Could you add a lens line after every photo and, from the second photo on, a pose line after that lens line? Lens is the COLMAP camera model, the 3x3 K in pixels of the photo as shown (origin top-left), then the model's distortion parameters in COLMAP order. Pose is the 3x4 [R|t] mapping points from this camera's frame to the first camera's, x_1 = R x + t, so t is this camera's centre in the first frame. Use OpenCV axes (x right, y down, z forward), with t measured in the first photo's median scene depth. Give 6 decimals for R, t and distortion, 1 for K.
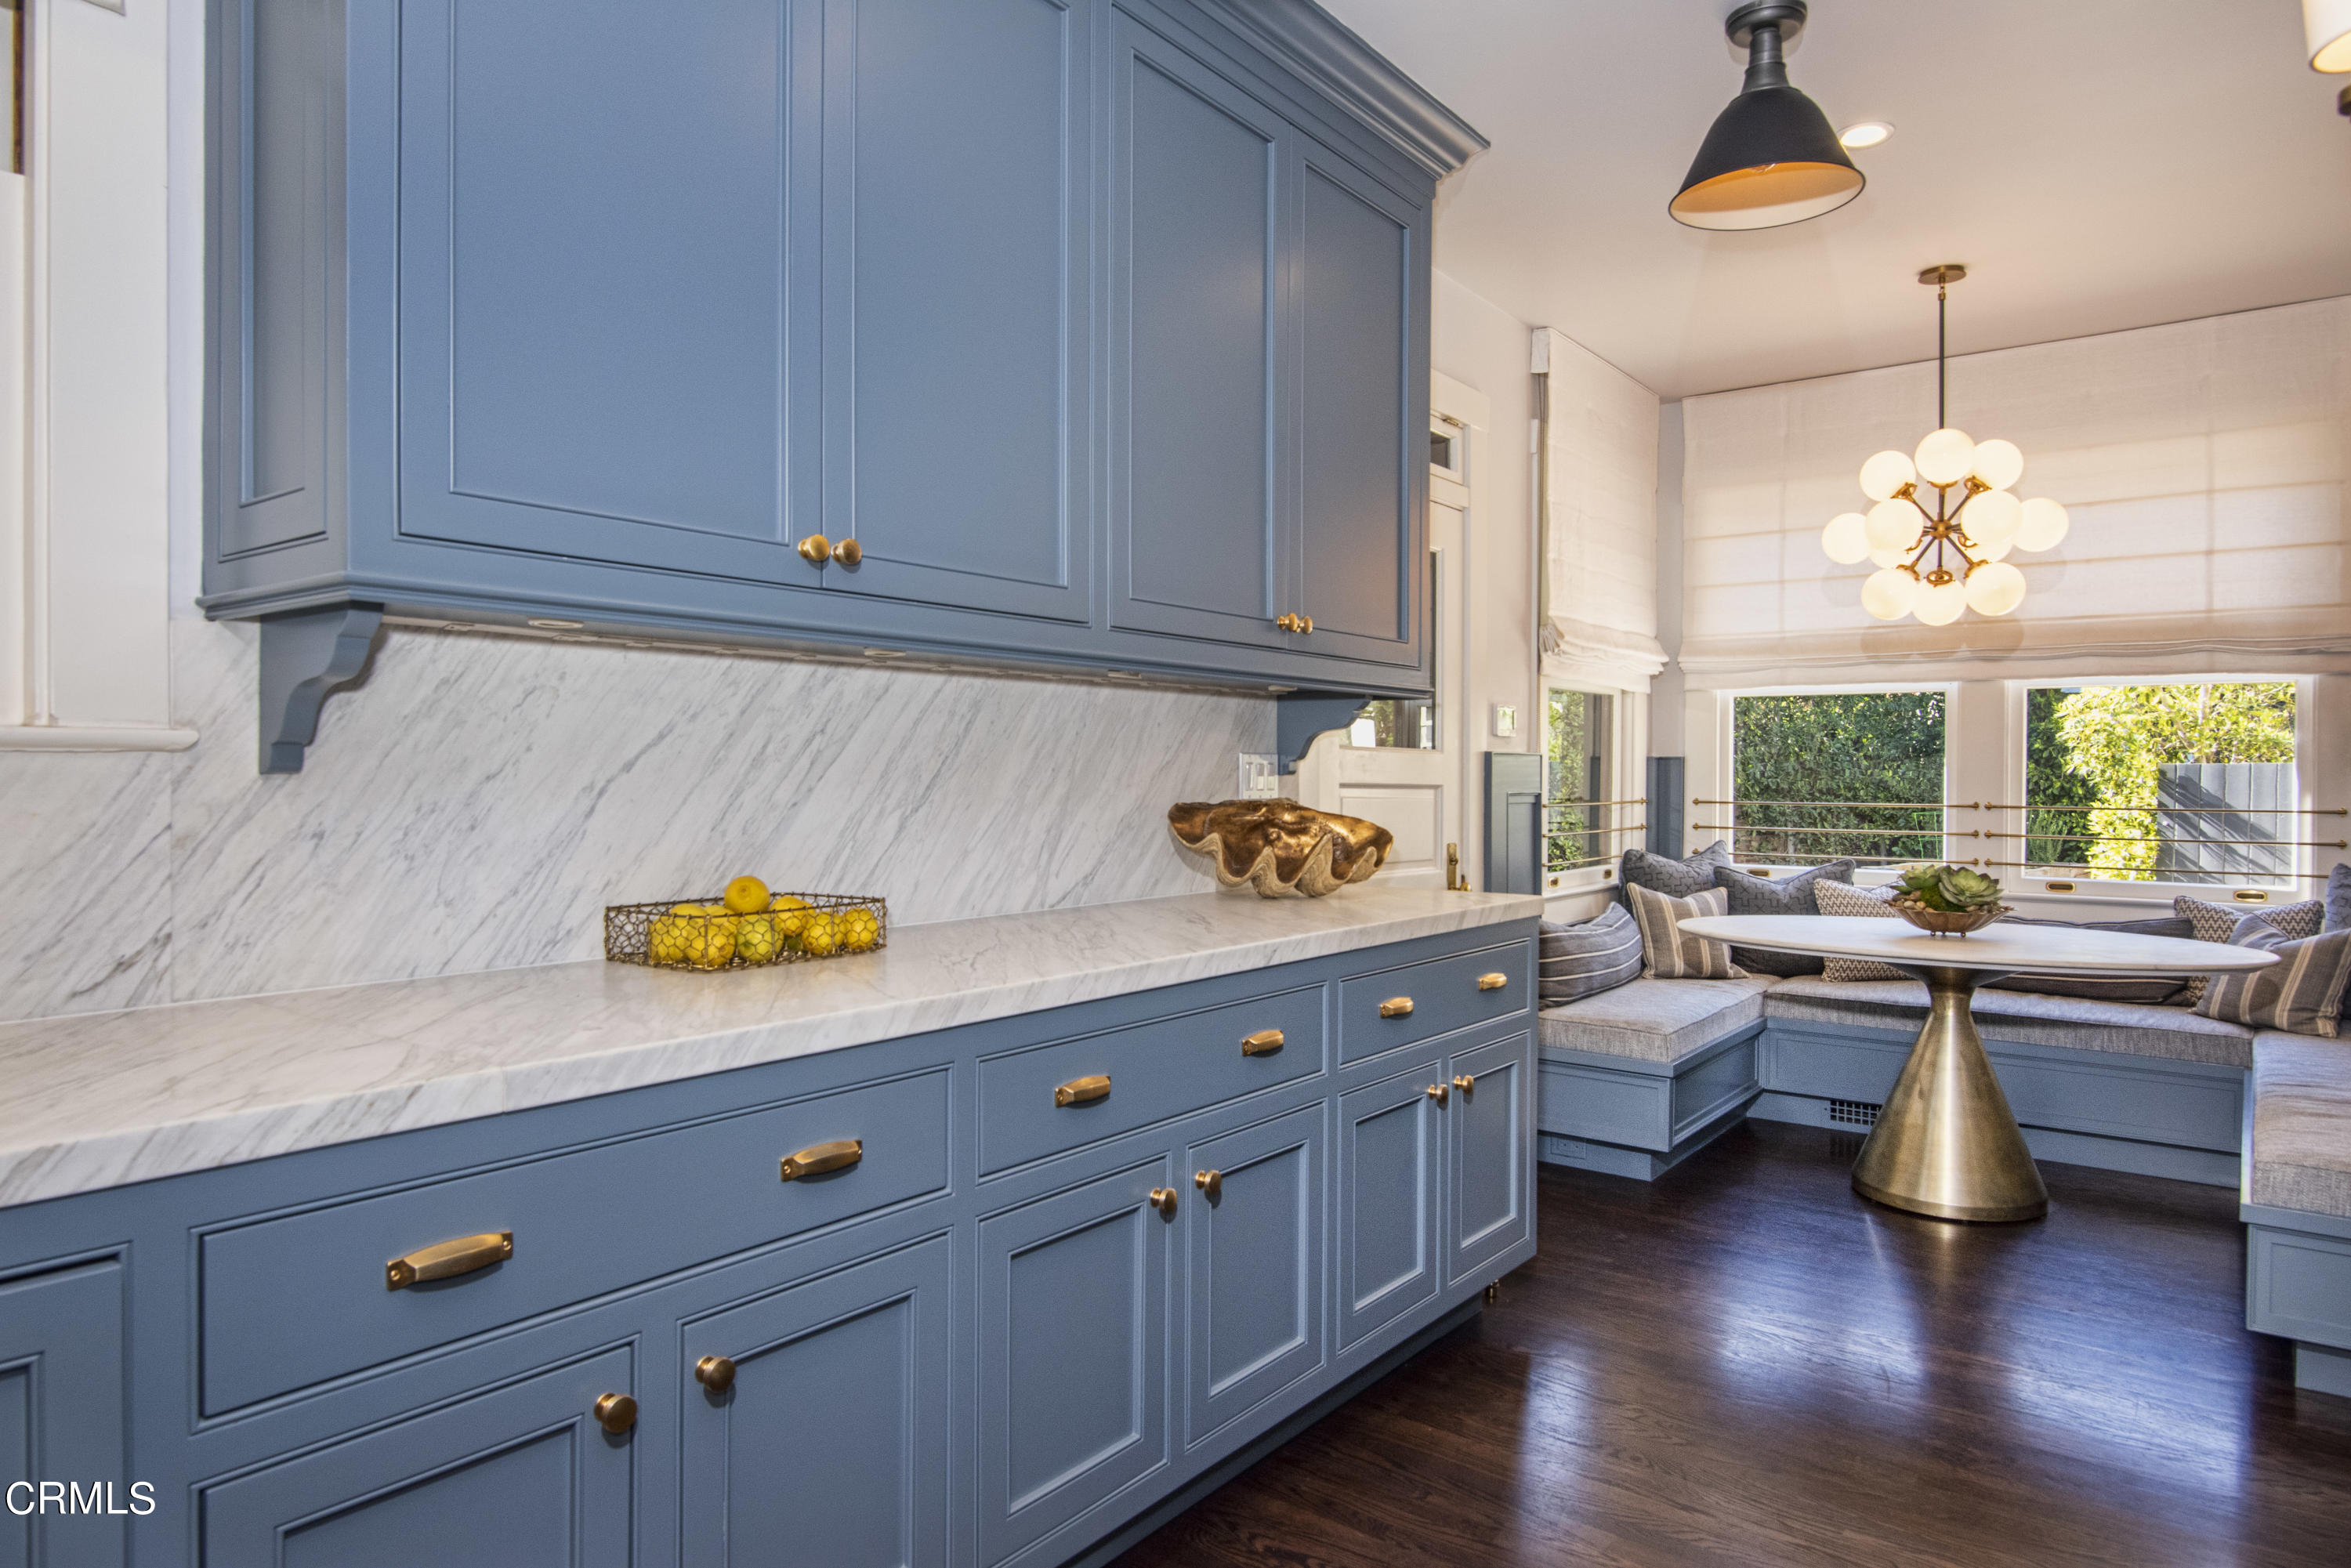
lens RADIAL K [[1424.8, 0, 1175.5], [0, 1424.8, 784.0], [0, 0, 1]] dist [-0.001138, -0.000334]
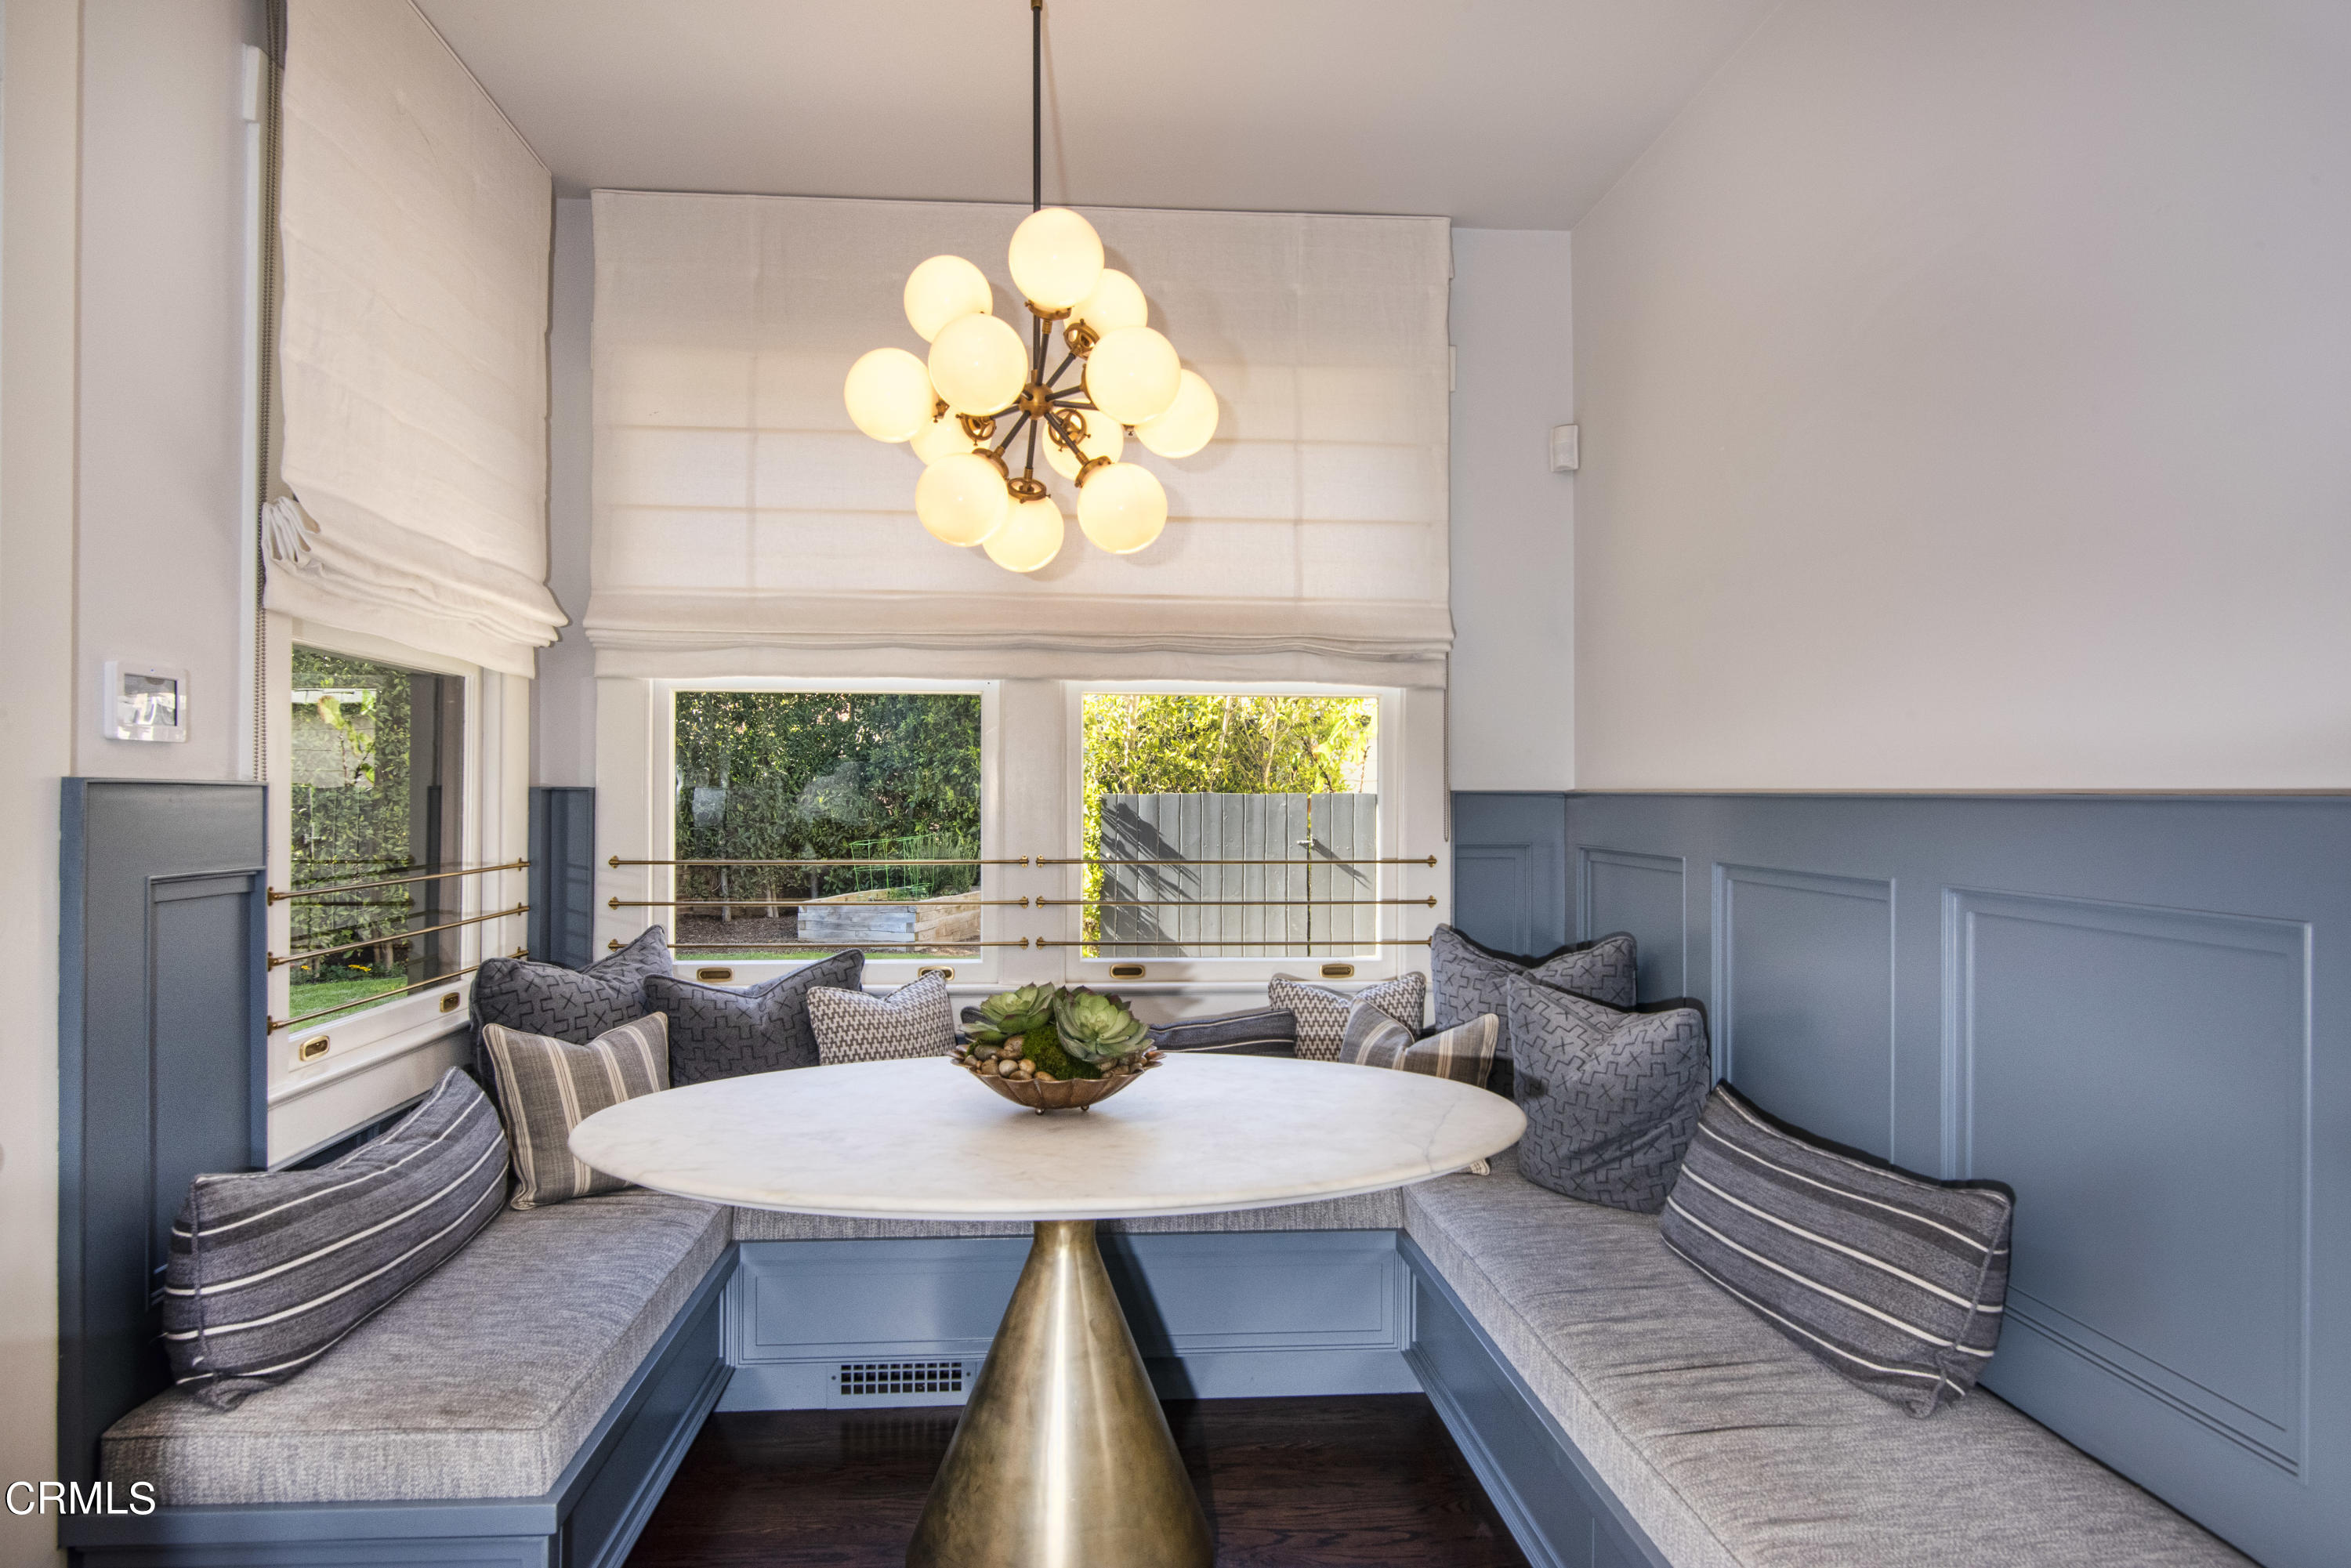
lens RADIAL K [[1413.7, 0, 1175.5], [0, 1413.7, 784.0], [0, 0, 1]] dist [-0.007322, 0.001169]
pose [[0.749717, 0.004030, 0.661746, 0.159358], [0.007686, 0.999861, -0.014798, -0.010932], [-0.661714, 0.016181, 0.749582, 0.425138]]
